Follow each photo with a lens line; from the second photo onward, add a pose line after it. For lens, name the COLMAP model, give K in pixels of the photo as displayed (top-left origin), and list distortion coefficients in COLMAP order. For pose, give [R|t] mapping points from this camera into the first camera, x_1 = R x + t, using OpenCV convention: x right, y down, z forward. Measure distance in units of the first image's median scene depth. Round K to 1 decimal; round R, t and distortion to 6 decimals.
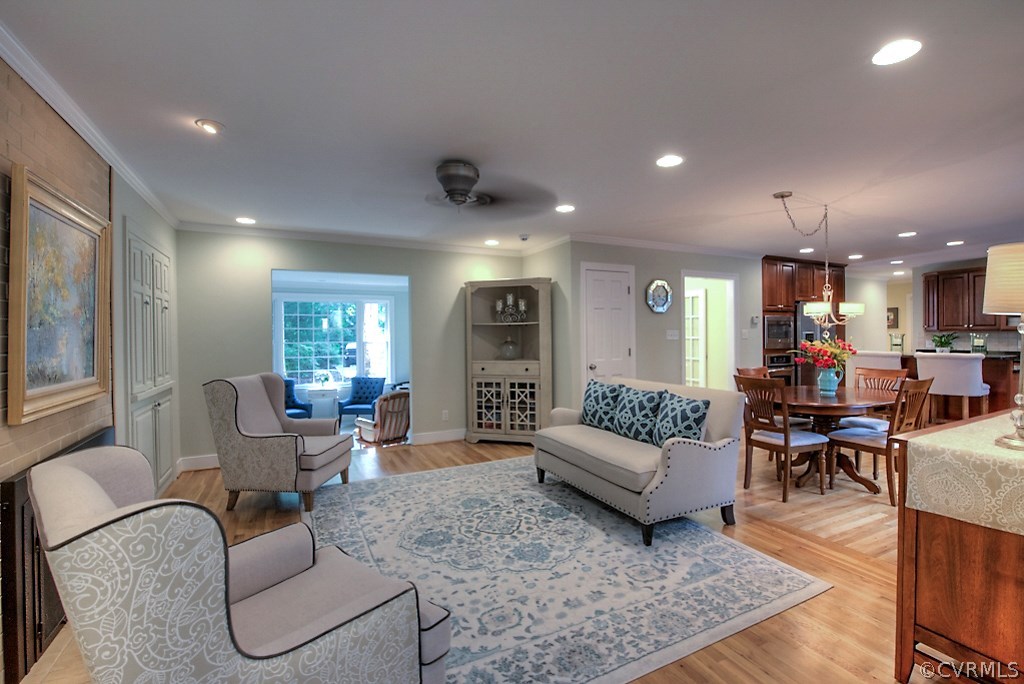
lens RADIAL K [[455.2, 0, 512.0], [0, 455.2, 342.0], [0, 0, 1]] dist [0.000503, 0.000045]
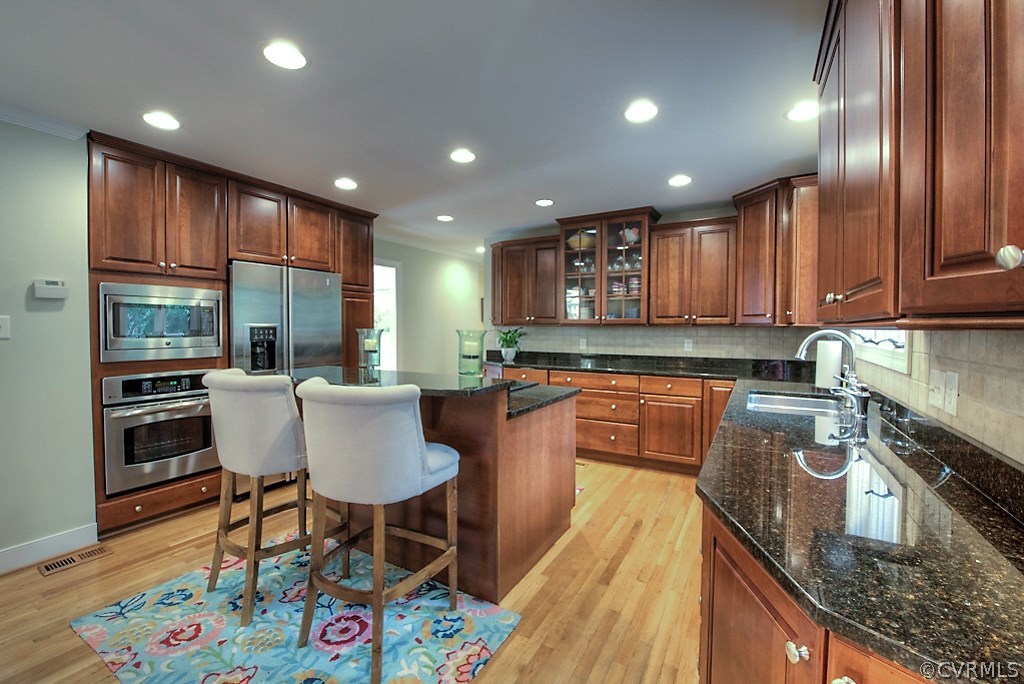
lens RADIAL K [[422.0, 0, 517.2], [0, 422.0, 337.9], [0, 0, 1]] dist [-0.008241, -0.006652]
pose [[0.836447, -0.003884, 0.548034, 0.692395], [-0.001921, 0.999948, 0.010019, -0.012723], [-0.548045, -0.009434, 0.836396, 0.501822]]
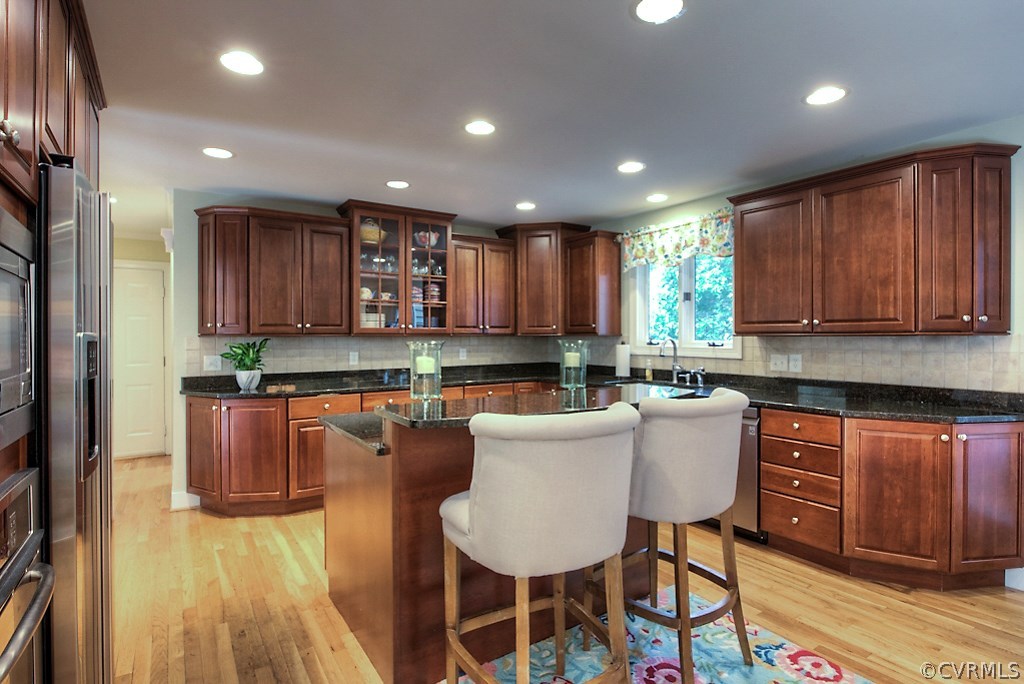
lens RADIAL K [[502.7, 0, 512.0], [0, 502.7, 342.0], [0, 0, 1]] dist [-0.005419, -0.000376]
pose [[-0.120820, -0.003630, 0.992668, 0.460212], [0.018074, 0.999819, 0.005856, -0.018406], [-0.992510, 0.018649, -0.120733, 0.930117]]
